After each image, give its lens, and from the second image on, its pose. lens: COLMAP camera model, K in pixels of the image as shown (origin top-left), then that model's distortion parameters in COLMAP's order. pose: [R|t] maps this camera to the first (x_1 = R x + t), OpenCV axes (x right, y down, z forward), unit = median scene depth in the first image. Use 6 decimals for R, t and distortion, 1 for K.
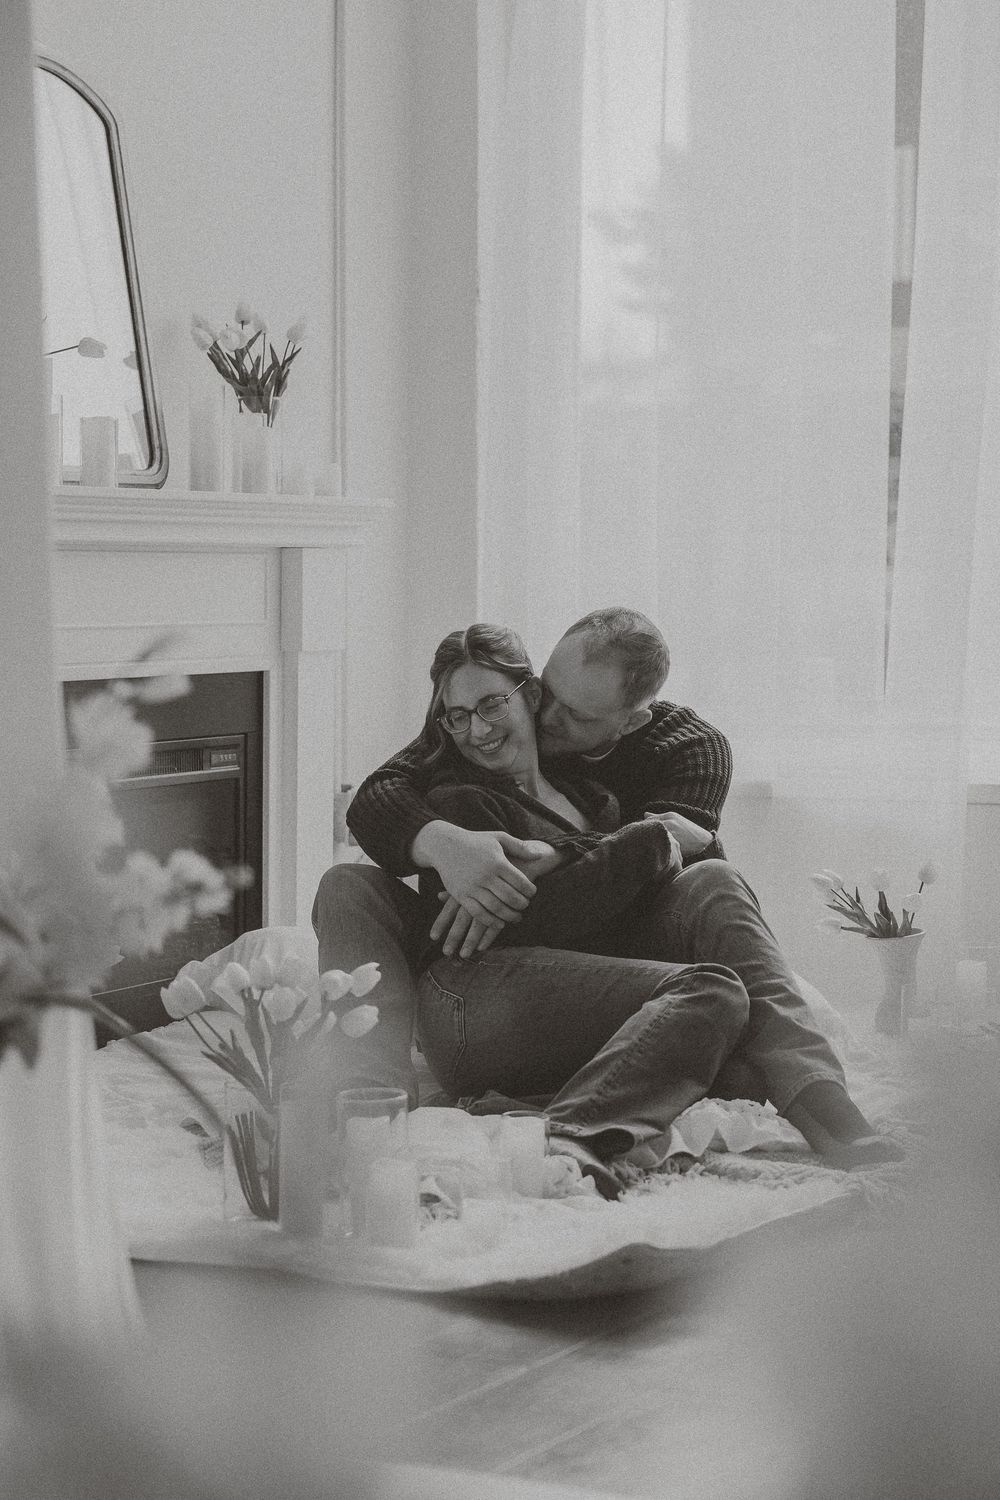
lens RADIAL K [[2866.3, 0, 518.7], [0, 2866.3, 753.5], [0, 0, 1]] dist [0.045985, 0.150688]
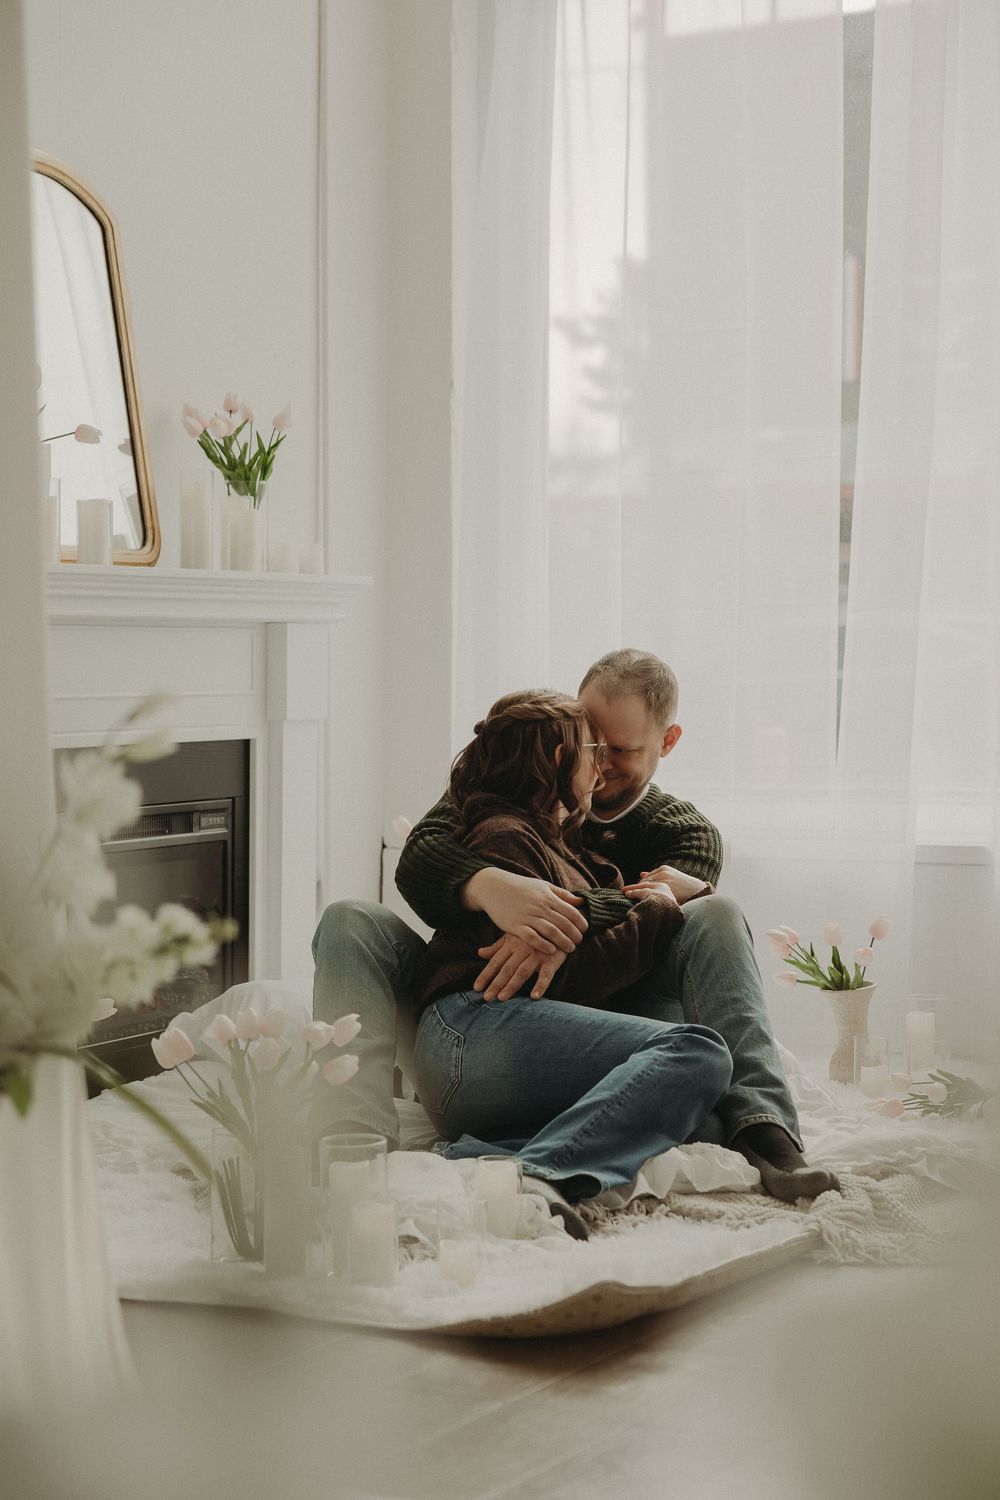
lens RADIAL K [[2672.9, 0, 503.6], [0, 2672.9, 759.1], [0, 0, 1]] dist [0.036465, 0.106536]
pose [[0.999984, -0.001657, 0.005389, -0.000779], [0.001780, 0.999733, -0.023034, 0.001622], [-0.005350, 0.023044, 0.999720, 0.013300]]
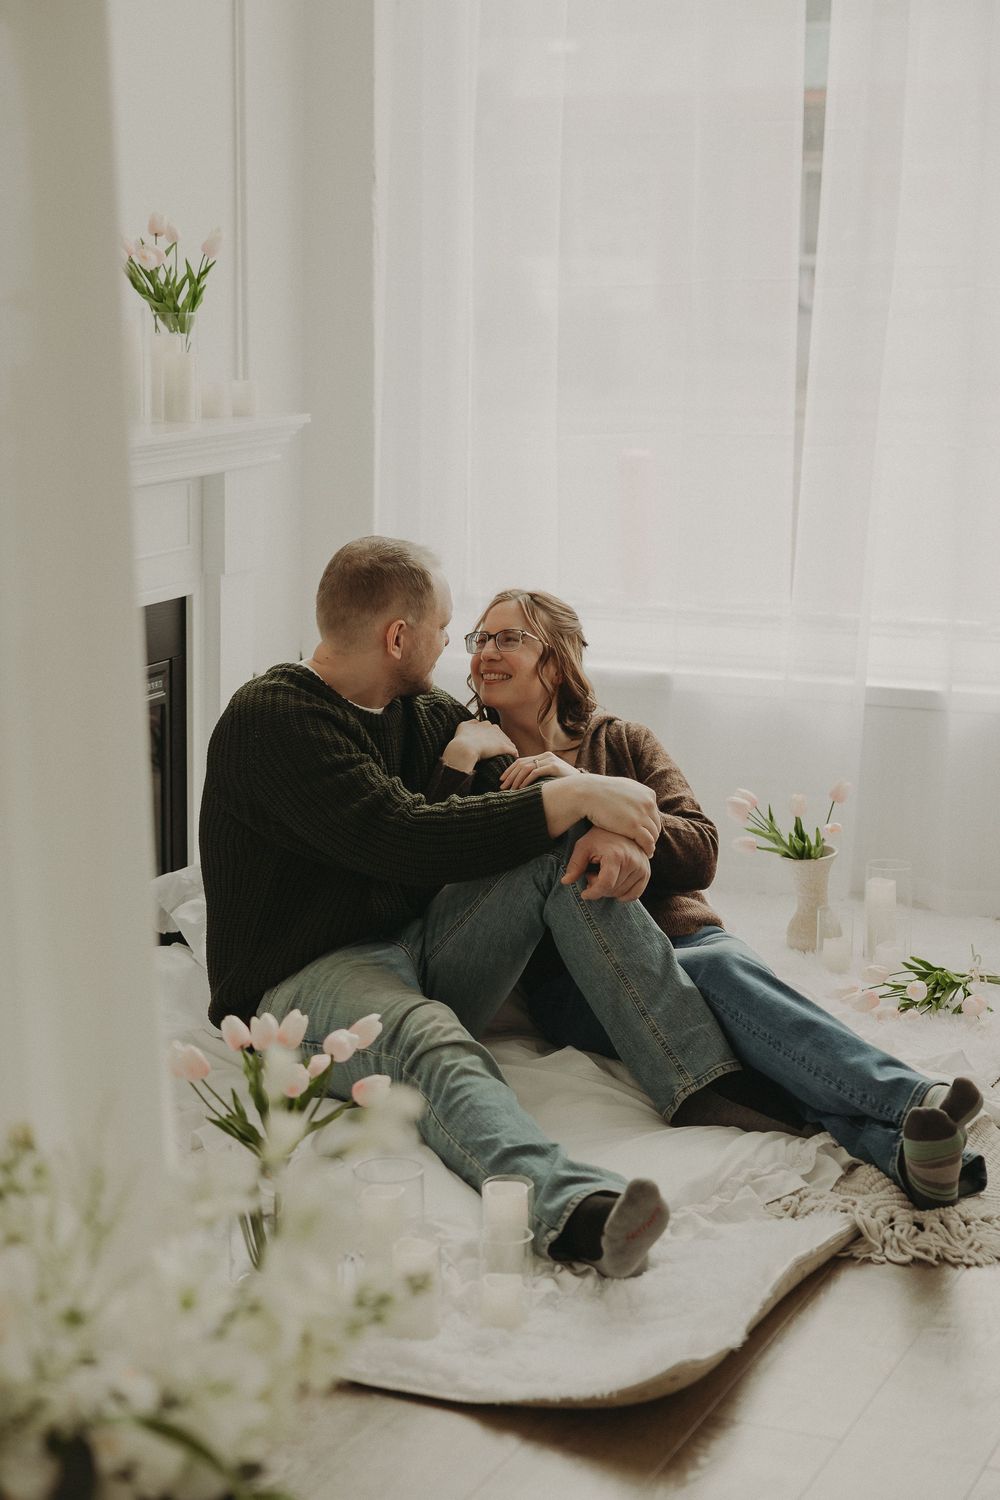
lens RADIAL K [[2582.5, 0, 500.0], [0, 2582.5, 750.0], [0, 0, 1]] dist [0.048618, 0.007513]
pose [[0.996358, -0.008691, 0.084823, -0.058799], [-0.002137, 0.991934, 0.126740, -0.092735], [-0.085241, -0.126459, 0.988303, 0.093272]]
